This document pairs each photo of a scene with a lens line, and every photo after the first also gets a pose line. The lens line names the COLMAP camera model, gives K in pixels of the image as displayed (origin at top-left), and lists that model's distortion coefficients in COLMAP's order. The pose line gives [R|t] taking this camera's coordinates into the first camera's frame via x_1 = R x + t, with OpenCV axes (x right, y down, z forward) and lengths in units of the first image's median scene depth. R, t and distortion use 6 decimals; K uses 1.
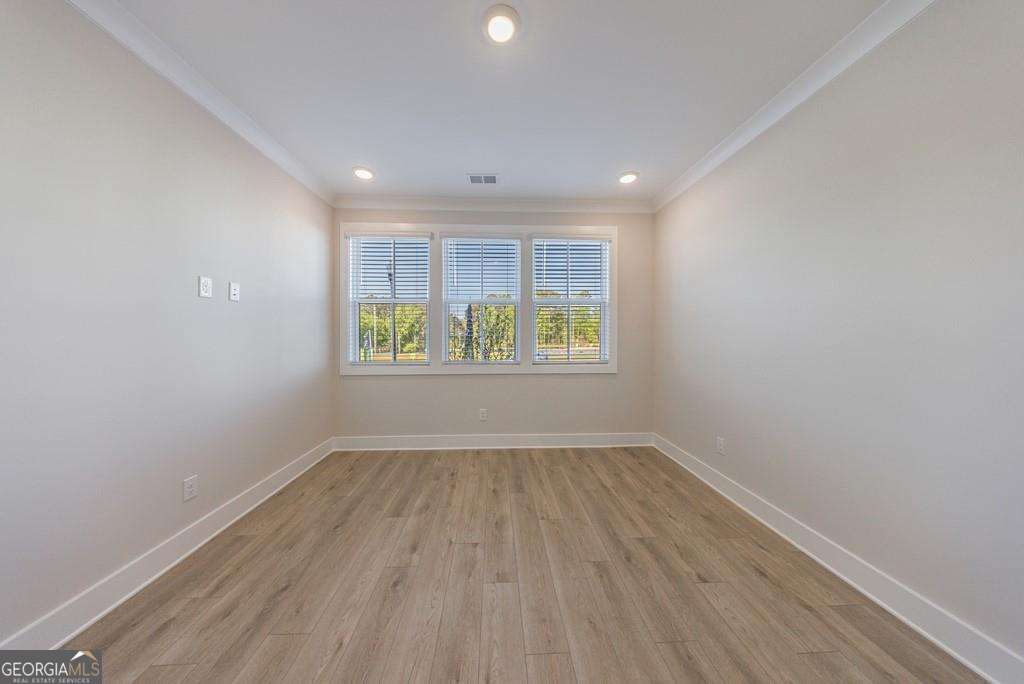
lens RADIAL K [[297.9, 0, 512.1], [0, 297.9, 339.1], [0, 0, 1]] dist [-0.002815, 0.000235]
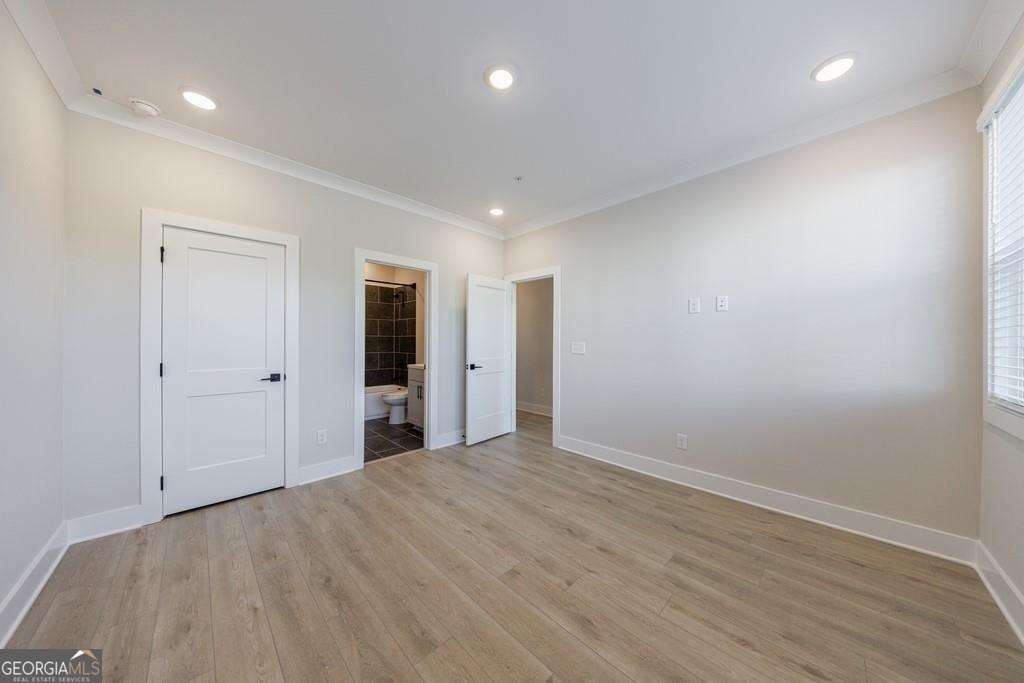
lens RADIAL K [[326.1, 0, 516.3], [0, 326.1, 343.6], [0, 0, 1]] dist [-0.008318, 0.000070]
pose [[-0.746843, -0.001790, -0.664998, 0.647395], [-0.006285, 0.999971, 0.004367, 0.002601], [0.664971, 0.007441, -0.746832, 1.689706]]
